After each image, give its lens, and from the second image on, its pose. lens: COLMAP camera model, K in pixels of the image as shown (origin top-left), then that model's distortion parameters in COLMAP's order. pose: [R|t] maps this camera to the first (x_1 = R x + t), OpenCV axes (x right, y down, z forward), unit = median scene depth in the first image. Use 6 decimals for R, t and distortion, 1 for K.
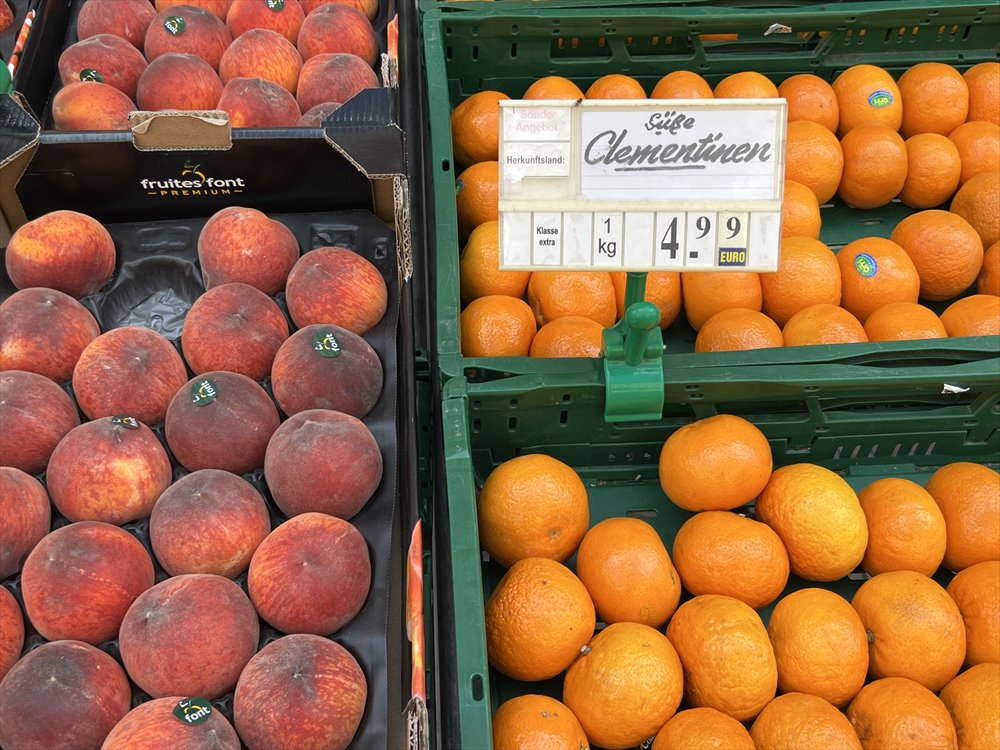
lens RADIAL K [[1060.6, 0, 500.0], [0, 1060.6, 375.0], [0, 0, 1]] dist [0.004063, -0.130027]
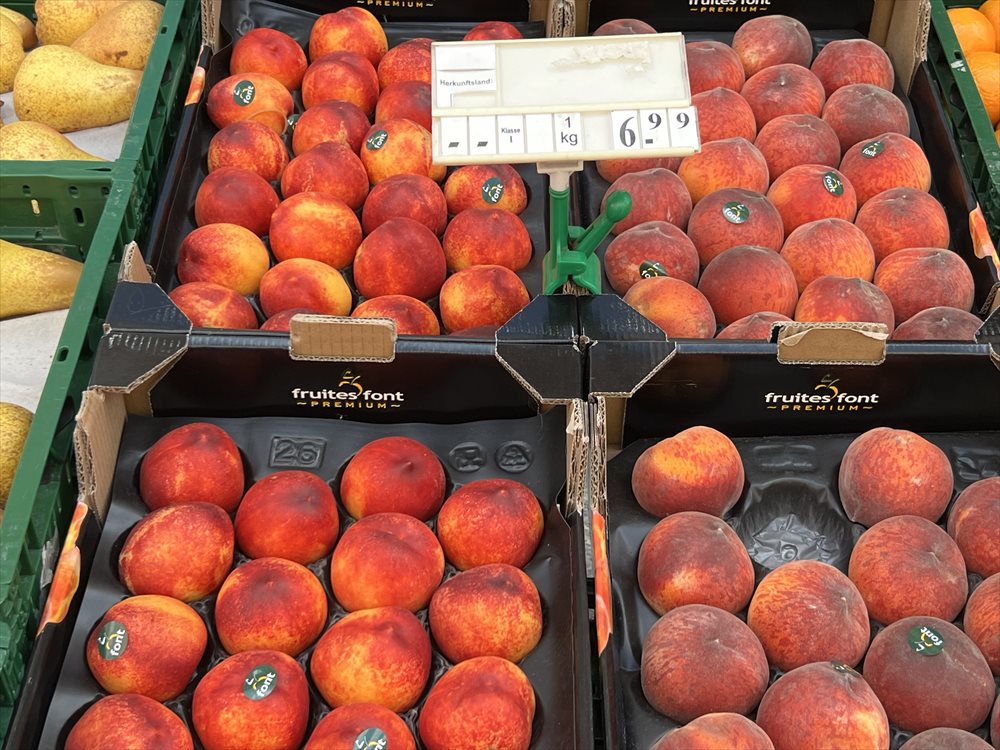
lens RADIAL K [[1437.0, 0, 500.0], [0, 1437.0, 375.0], [0, 0, 1]] dist [0.015761, -0.109730]
pose [[0.988699, 0.026809, -0.147498, -0.408429], [-0.048730, 0.987923, -0.147081, -0.008150], [0.141774, 0.152606, 0.978065, -0.252508]]
